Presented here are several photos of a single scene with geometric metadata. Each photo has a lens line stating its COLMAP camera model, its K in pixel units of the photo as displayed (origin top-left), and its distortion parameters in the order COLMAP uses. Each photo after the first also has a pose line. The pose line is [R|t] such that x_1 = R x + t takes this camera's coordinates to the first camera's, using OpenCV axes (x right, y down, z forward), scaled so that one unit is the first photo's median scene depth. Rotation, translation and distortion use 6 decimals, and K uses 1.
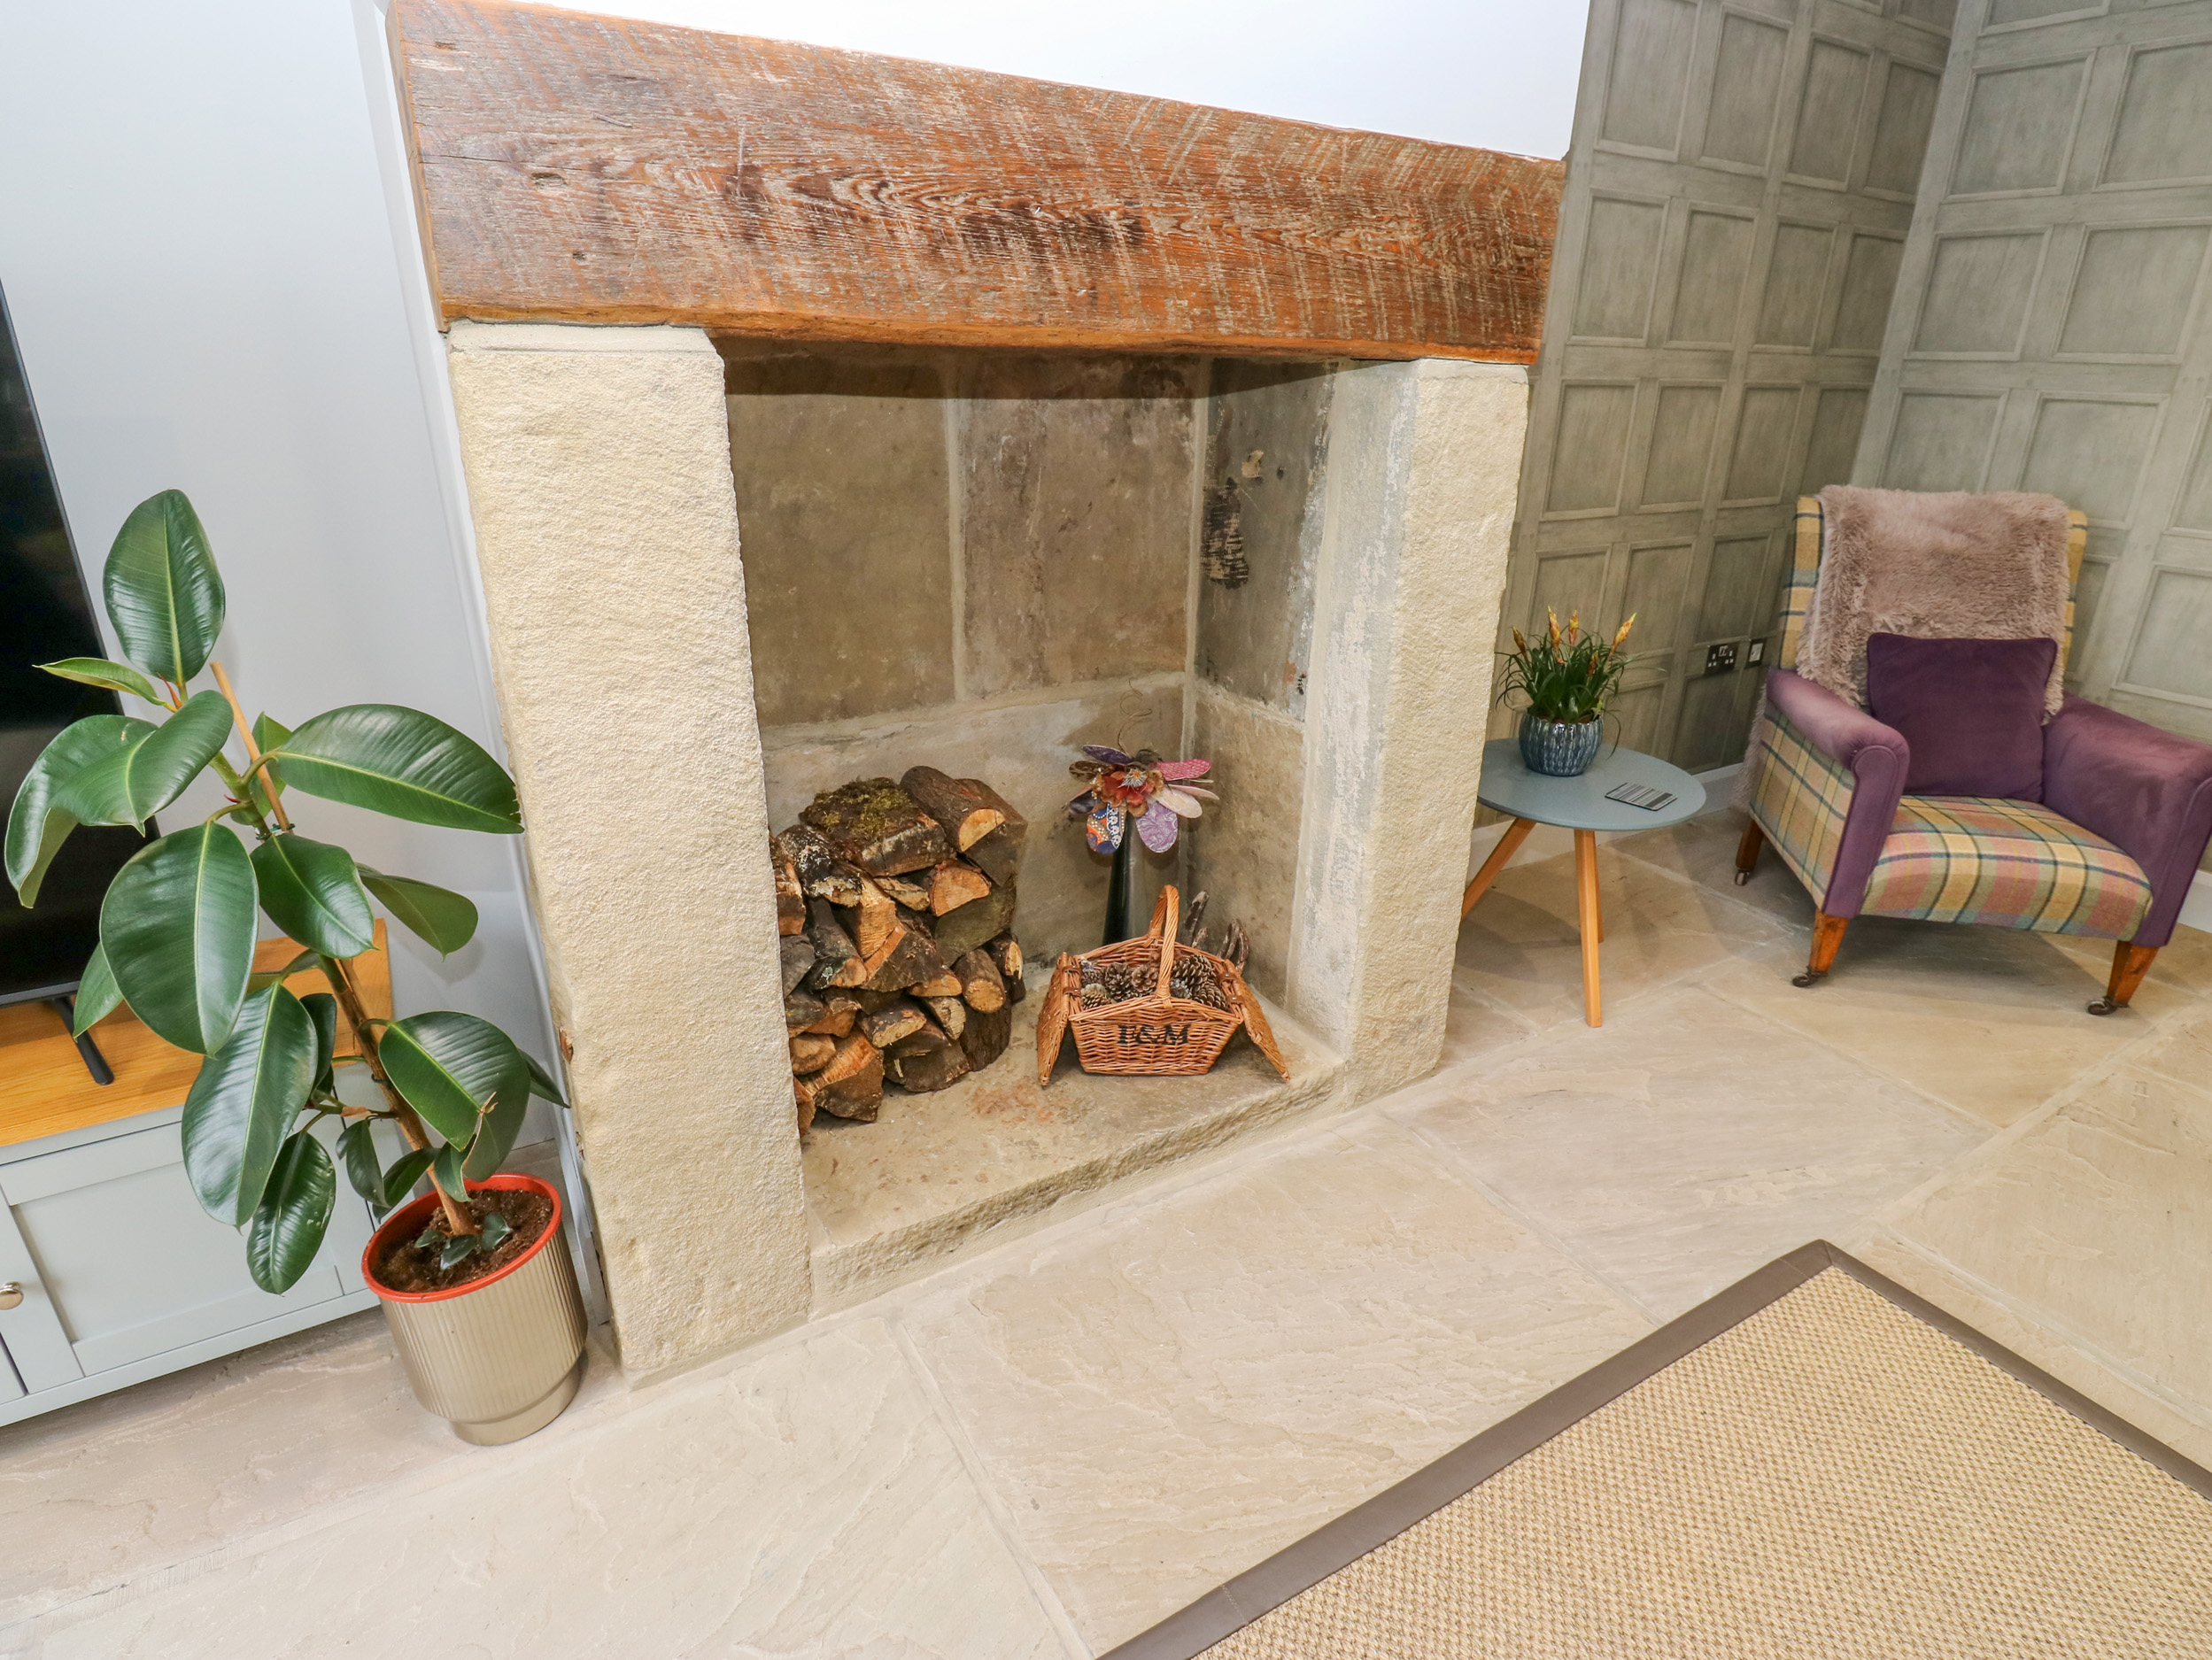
lens RADIAL K [[1178.6, 0, 1125.8], [0, 1178.6, 827.7], [0, 0, 1]] dist [0.003639, -0.010109]
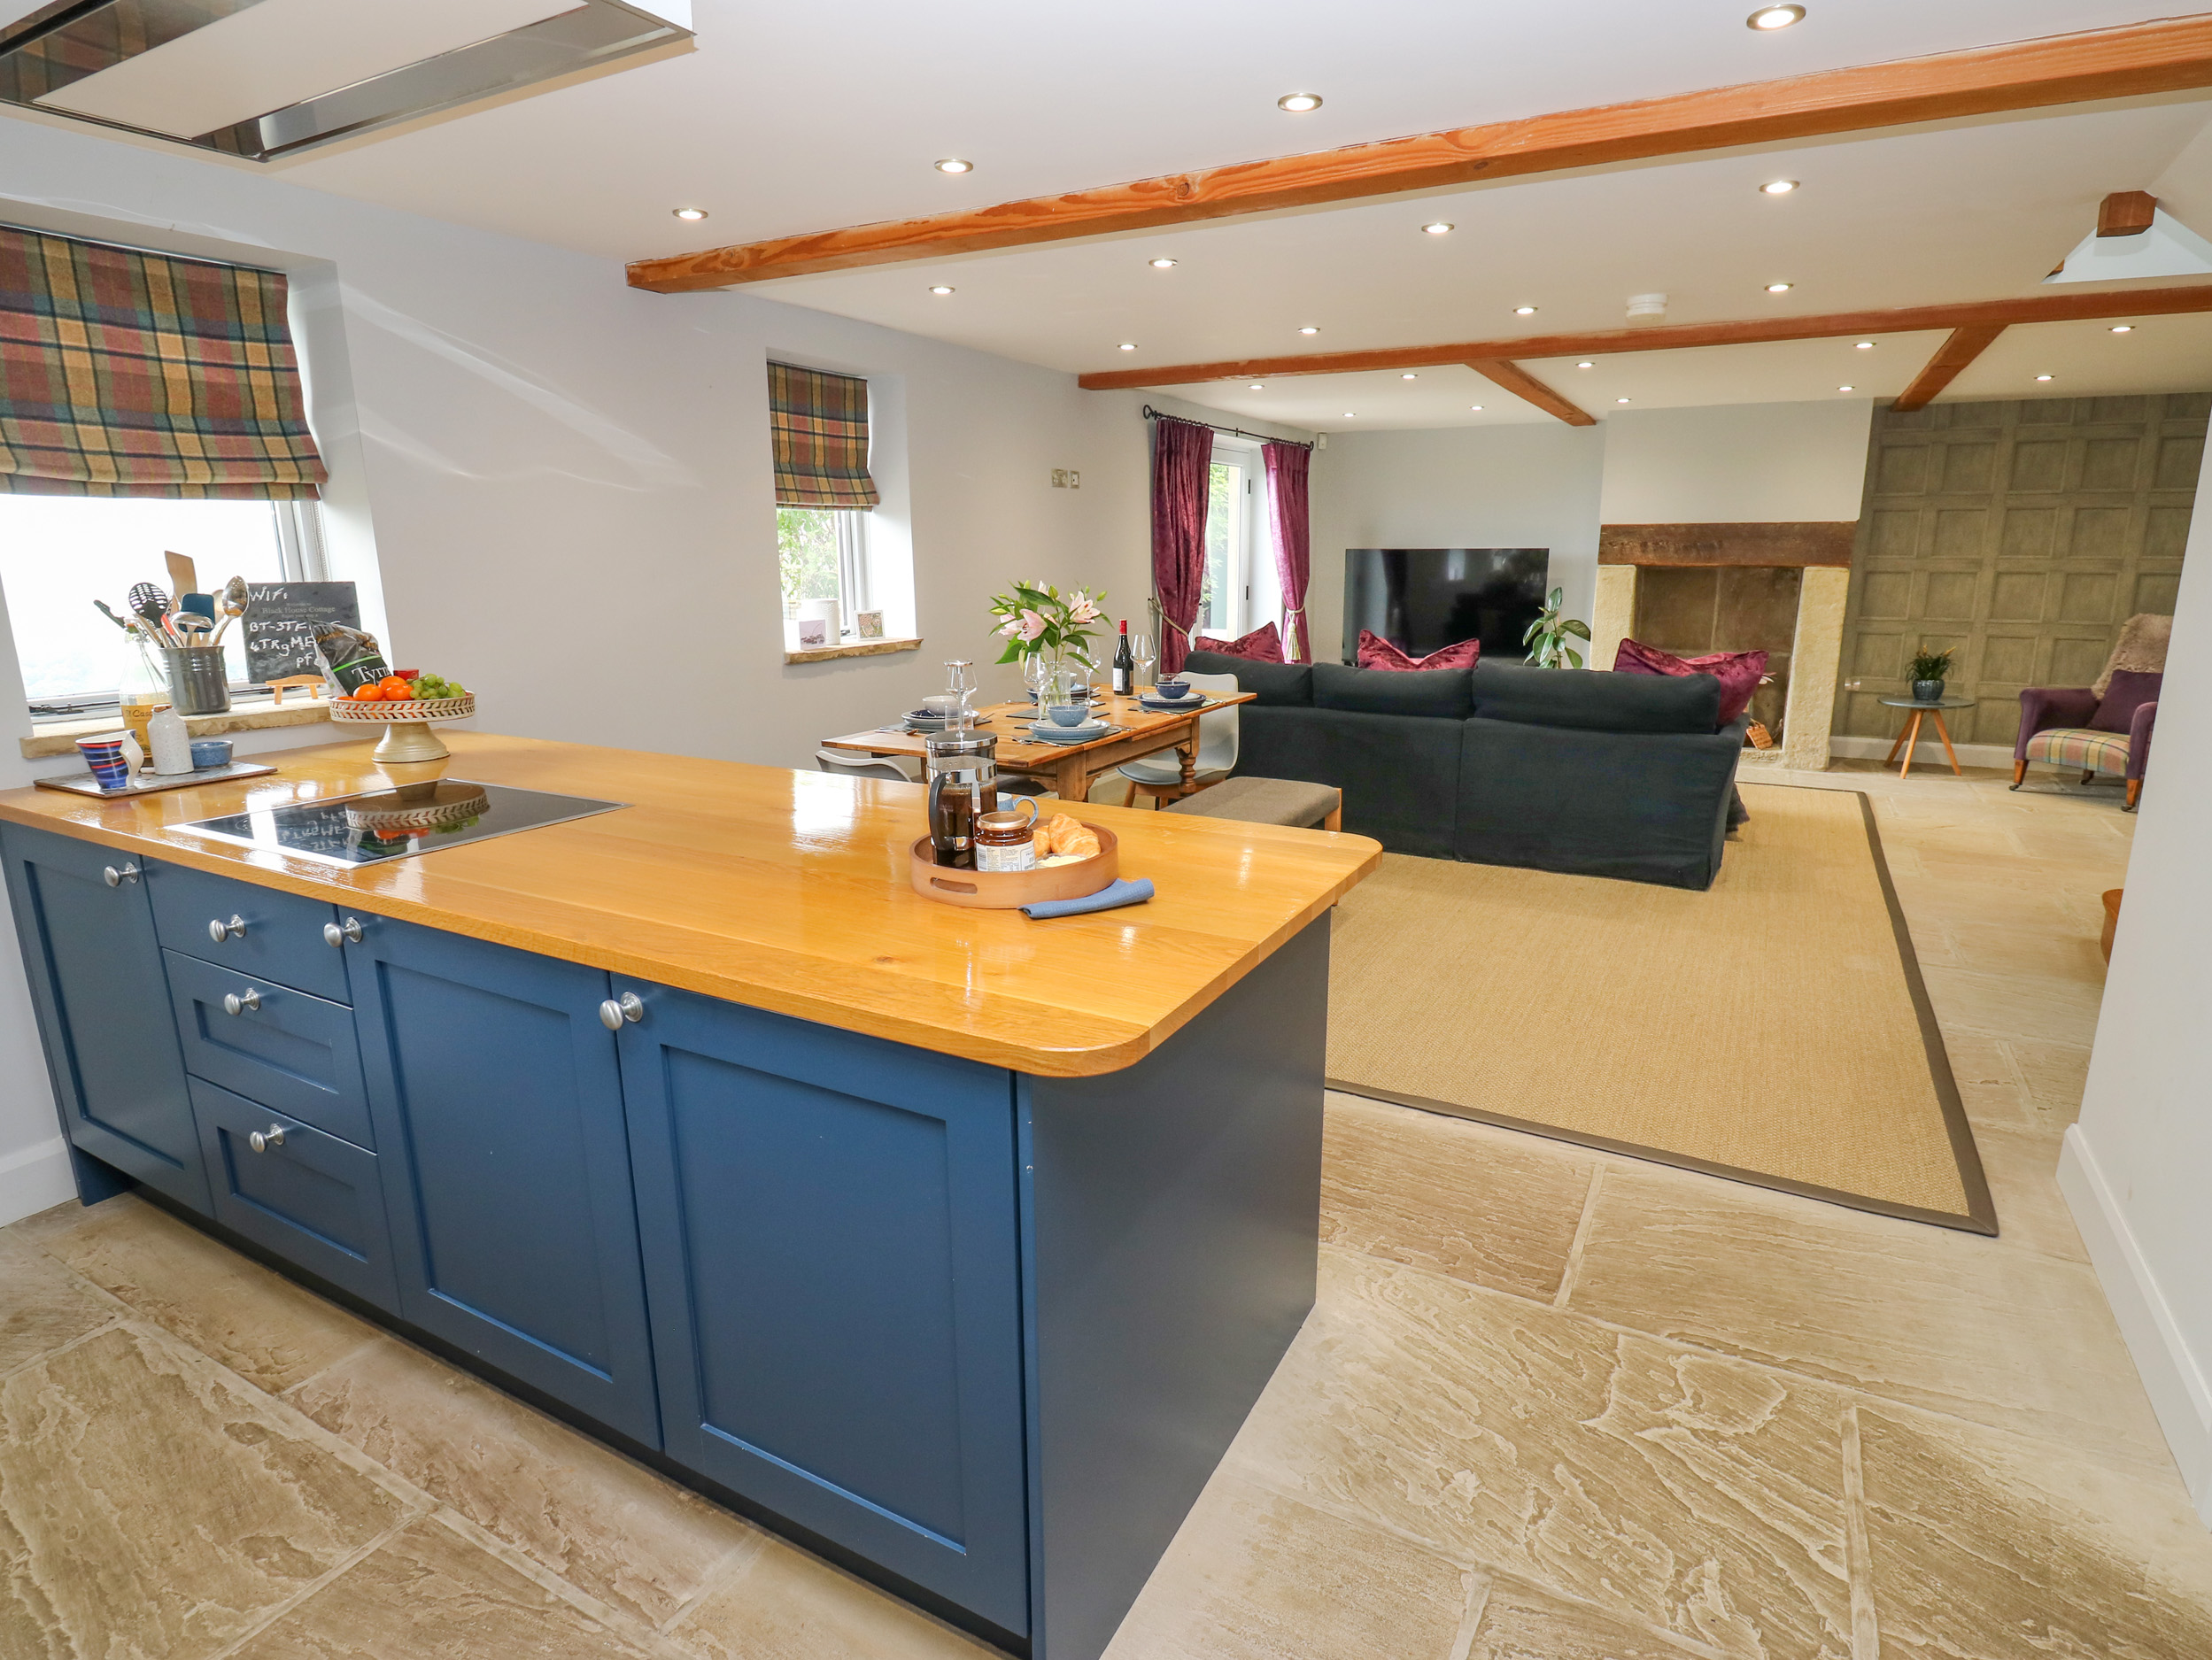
lens RADIAL K [[1178.6, 0, 1142.0], [0, 1178.6, 838.1], [0, 0, 1]] dist [0.003639, -0.010109]
pose [[0.500989, 0.185536, -0.845332, 2.193382], [-0.301770, 0.952899, 0.030300, 0.883908], [0.811138, 0.239916, 0.533382, -2.329063]]
